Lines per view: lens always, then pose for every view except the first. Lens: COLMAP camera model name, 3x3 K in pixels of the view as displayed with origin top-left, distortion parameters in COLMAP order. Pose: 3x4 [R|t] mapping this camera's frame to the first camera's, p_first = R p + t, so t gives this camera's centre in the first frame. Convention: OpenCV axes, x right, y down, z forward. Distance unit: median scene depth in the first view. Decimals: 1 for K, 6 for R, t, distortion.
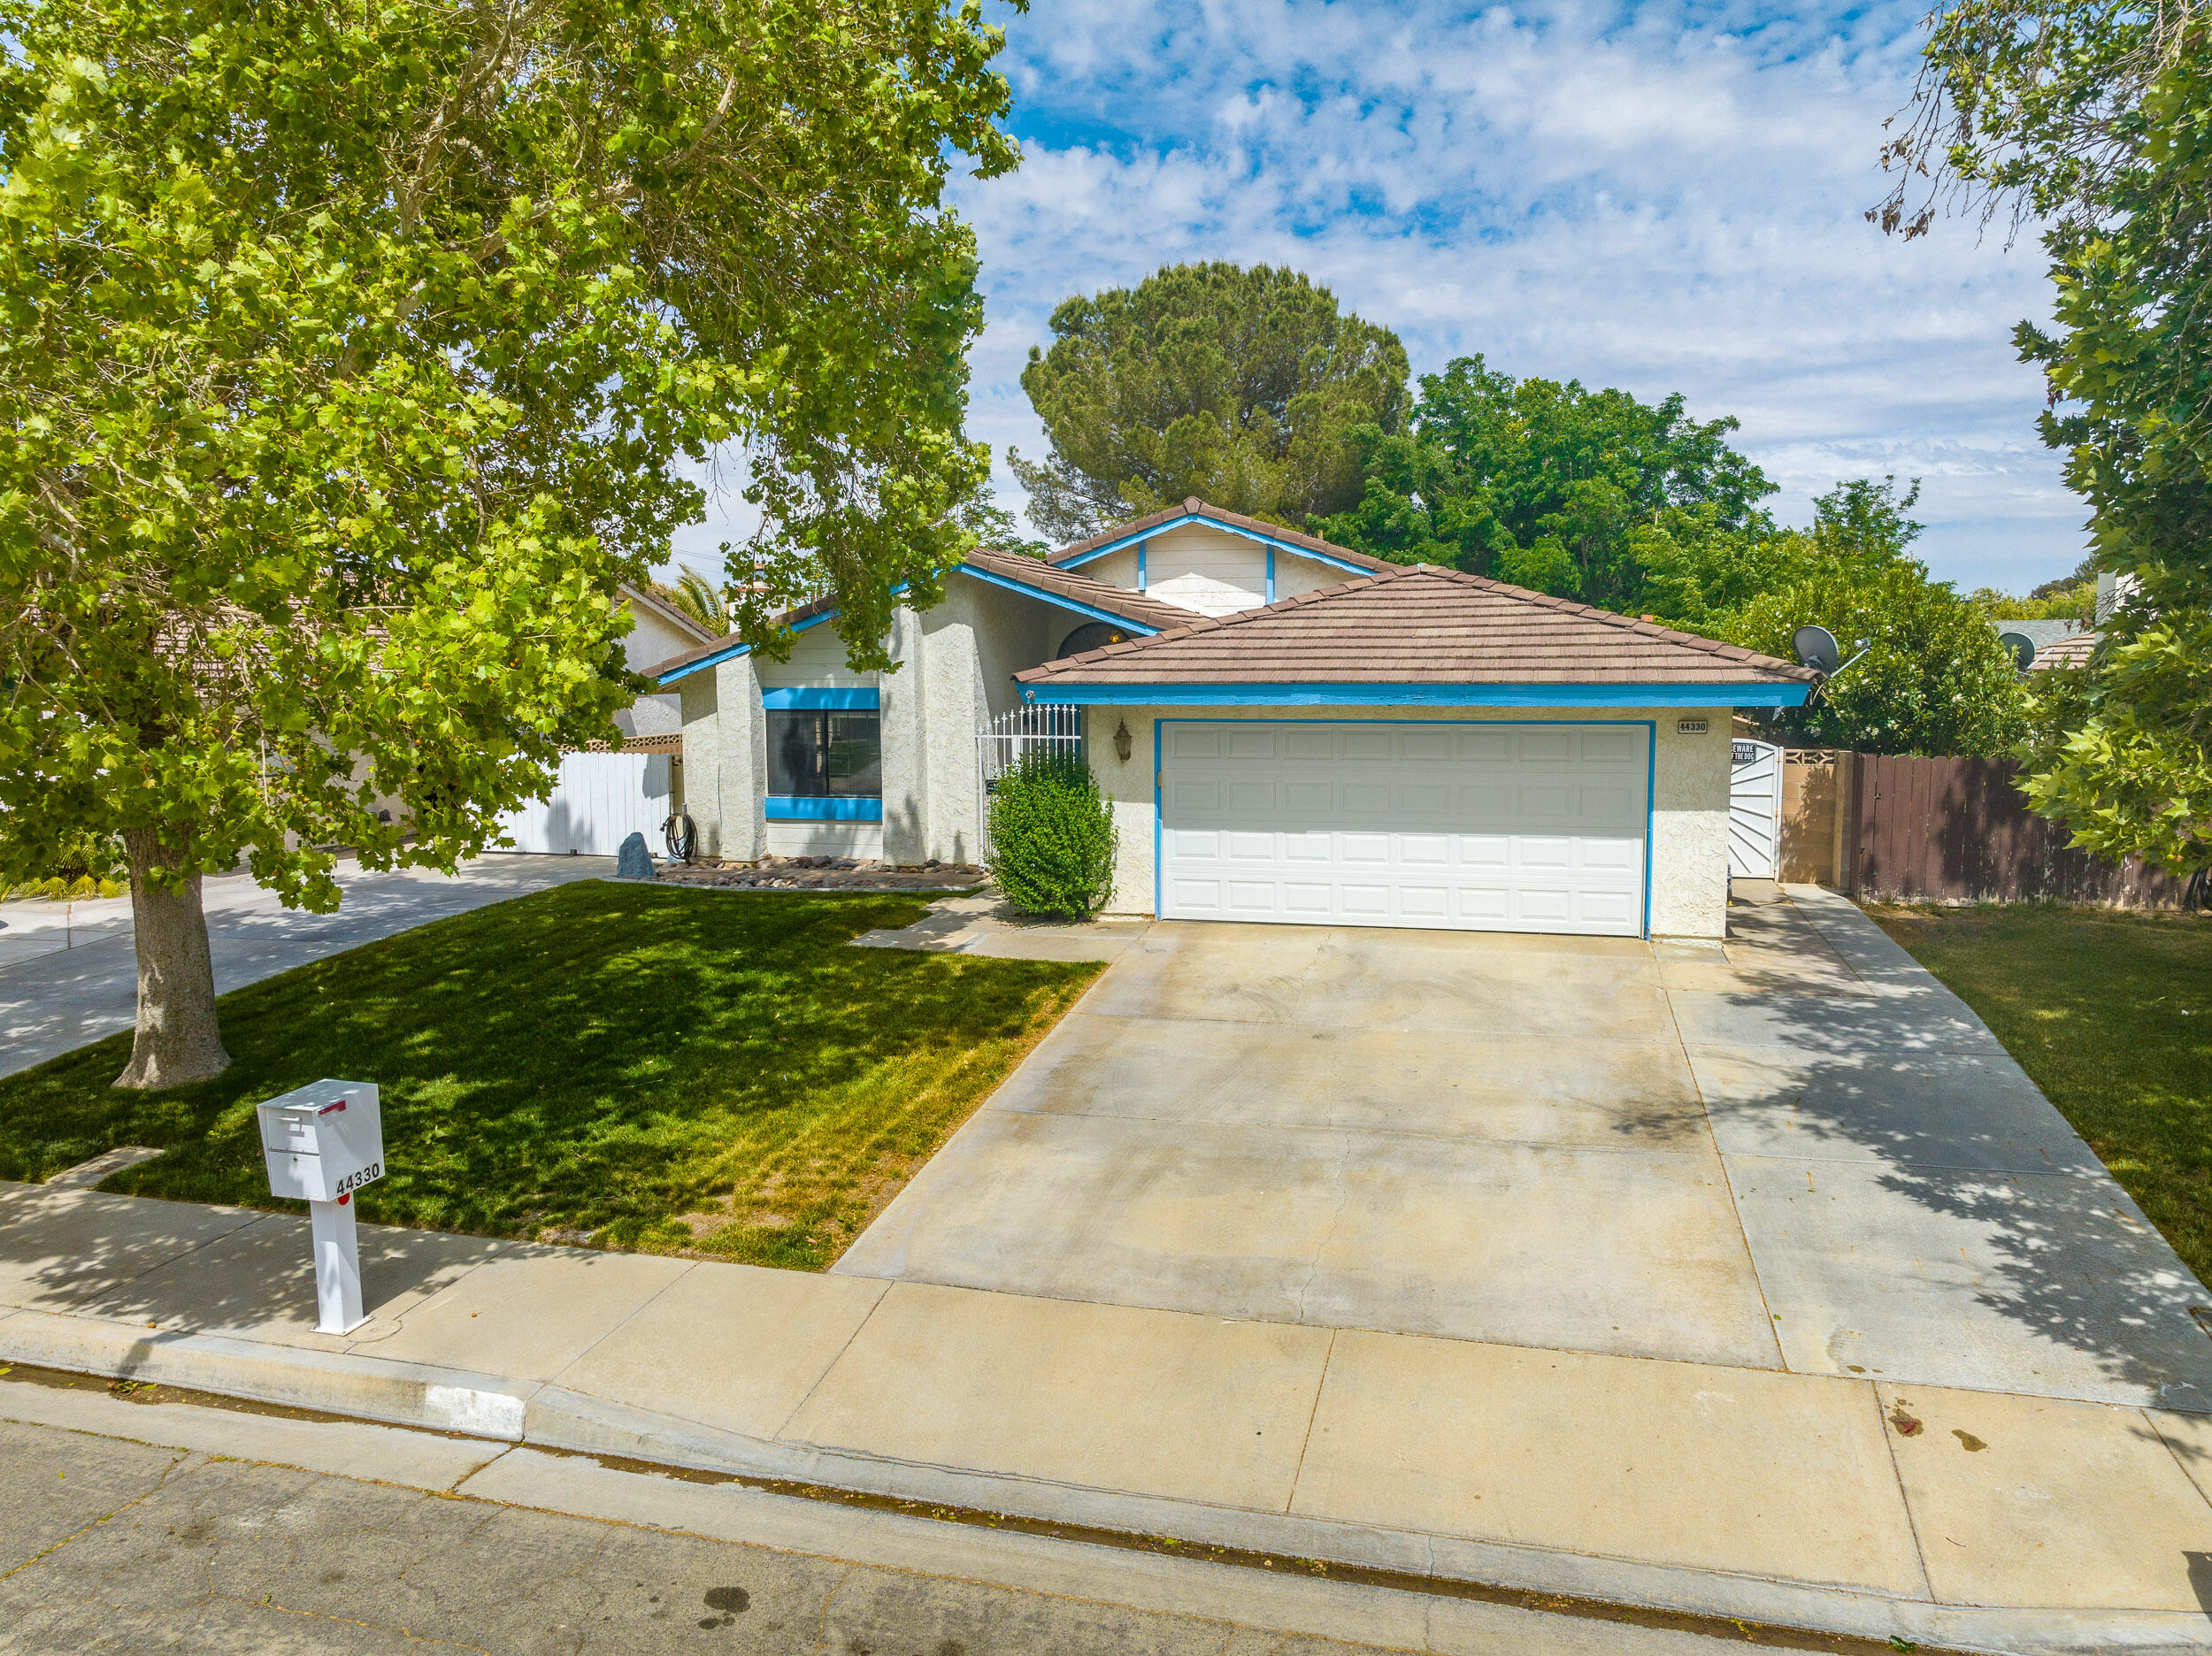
lens RADIAL K [[1561.3, 0, 1105.2], [0, 1561.3, 822.3], [0, 0, 1]] dist [-0.022190, -0.003714]
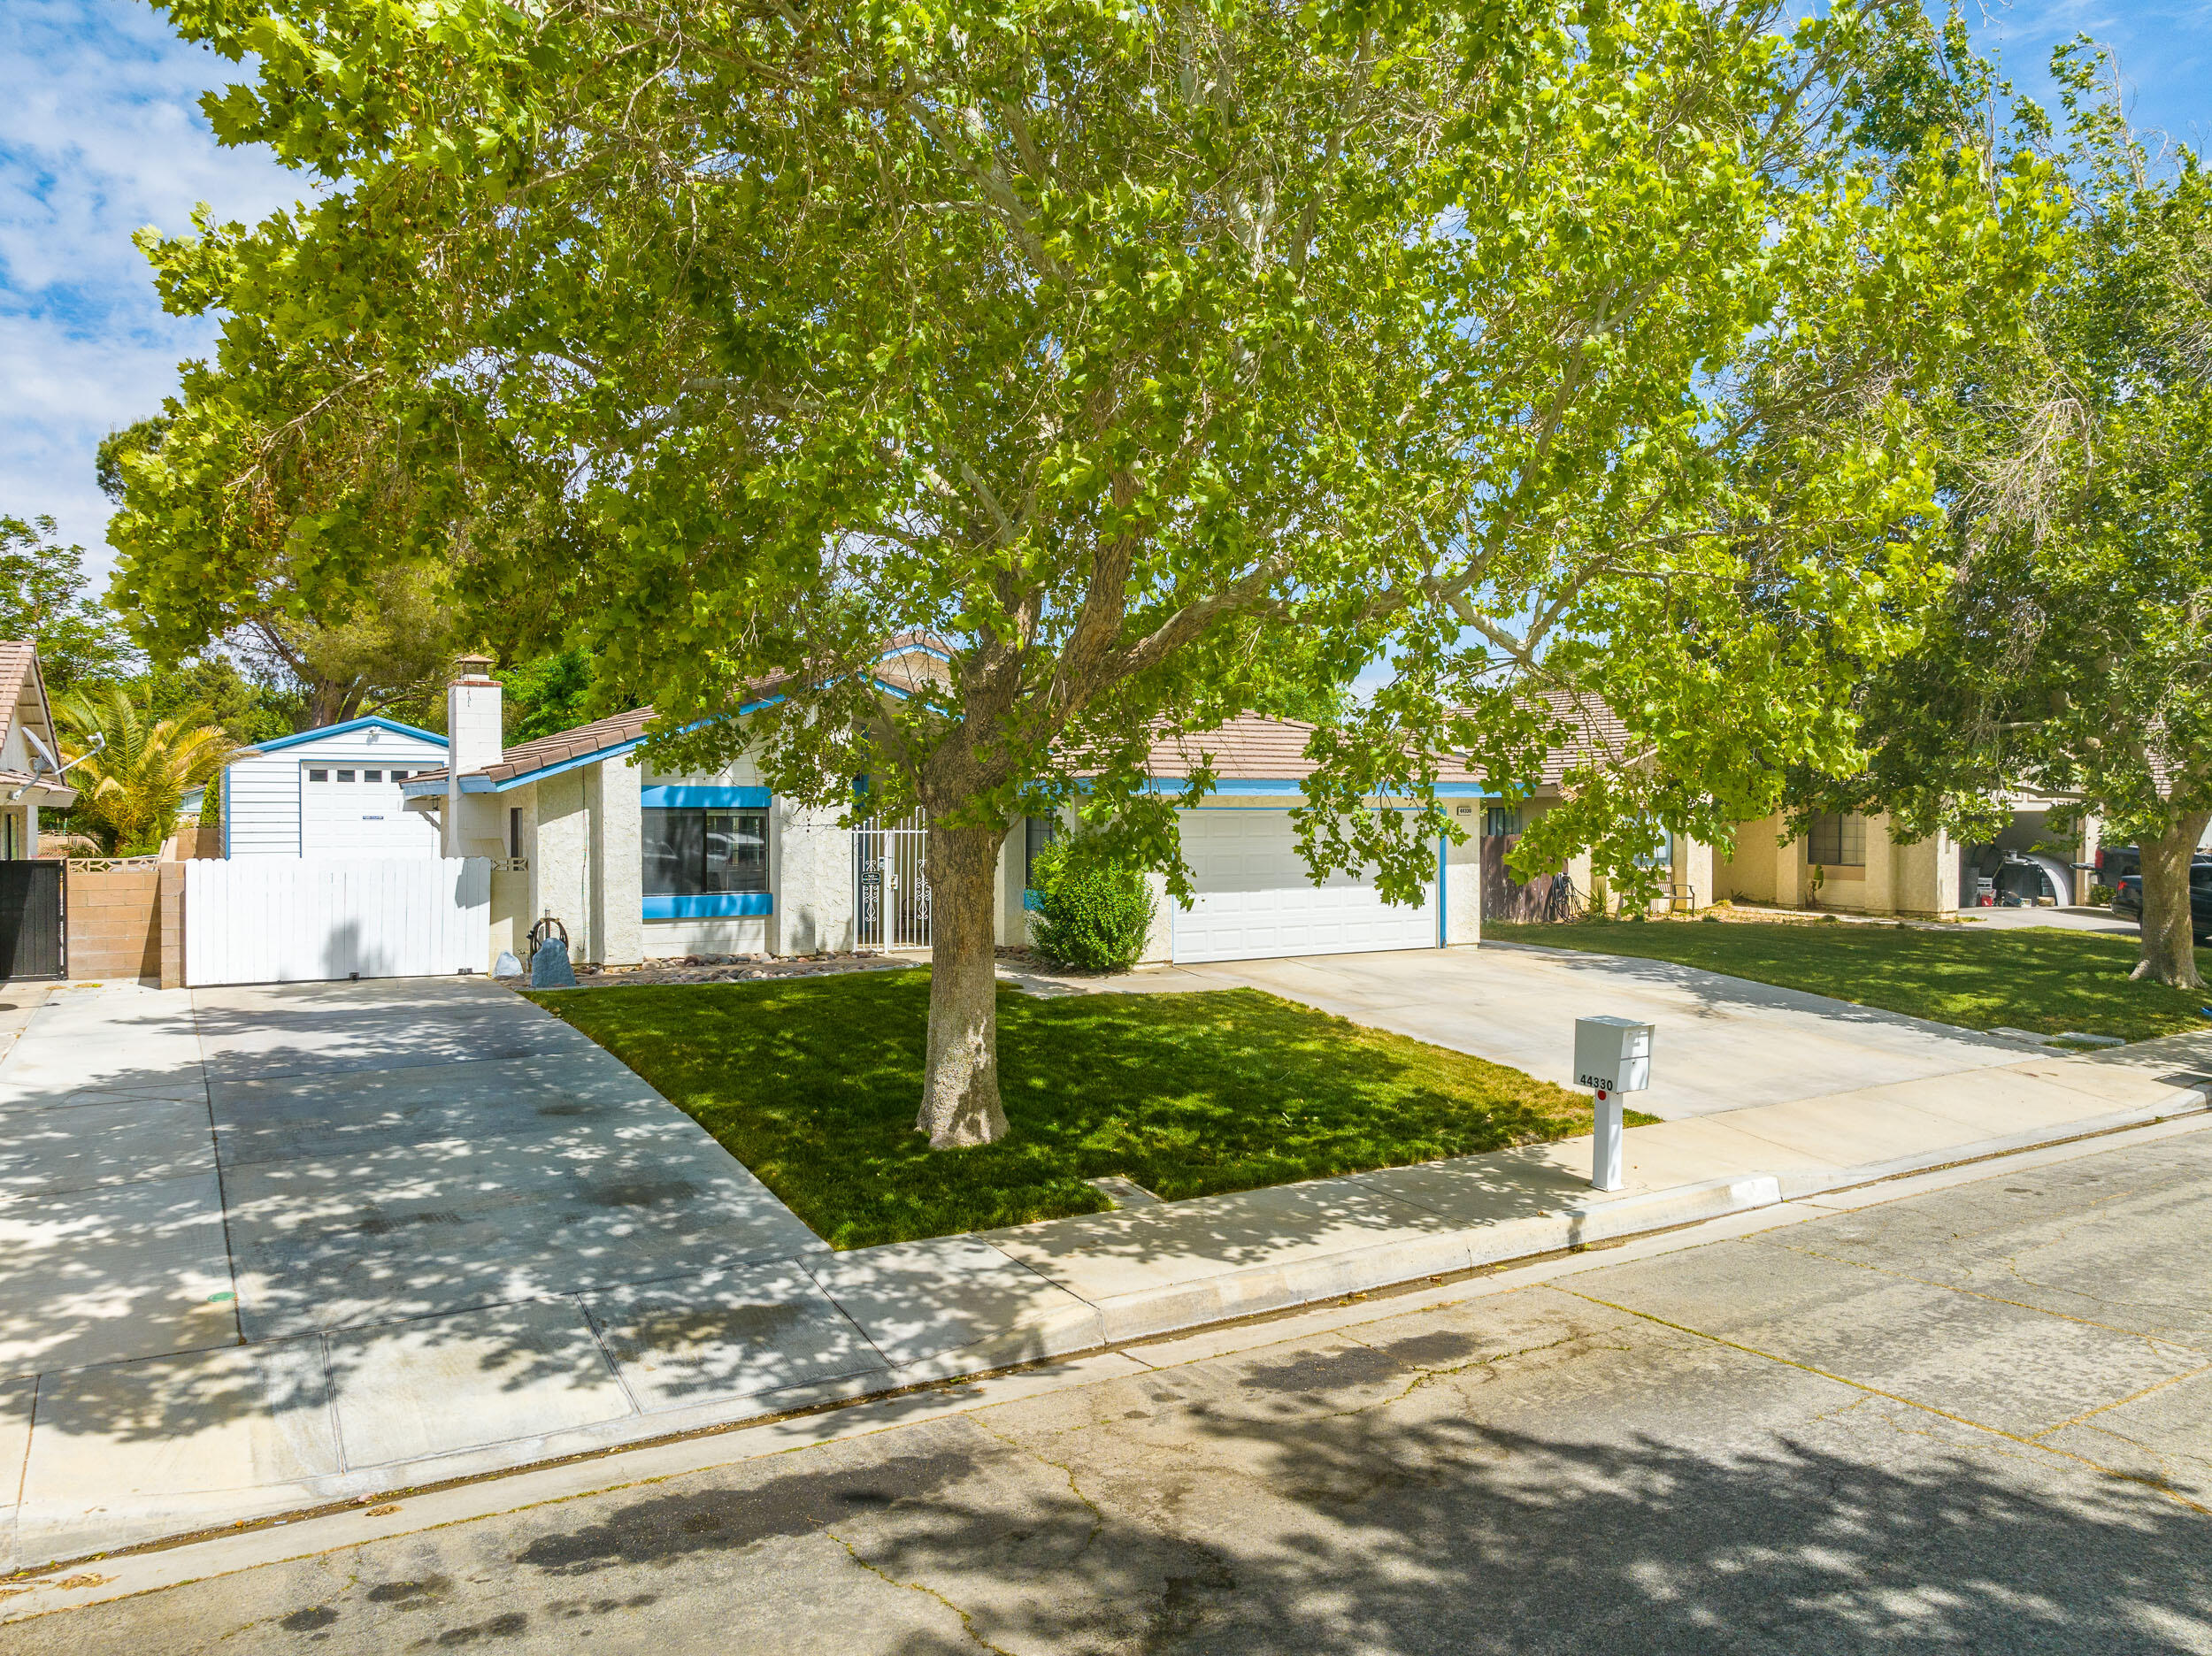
lens RADIAL K [[1561.3, 0, 1108.6], [0, 1561.3, 828.6], [0, 0, 1]] dist [-0.022190, -0.003714]
pose [[0.691486, -0.004149, 0.722378, -0.723909], [0.068730, 0.995825, -0.060071, 0.019463], [-0.719113, 0.091187, 0.688884, 0.120546]]
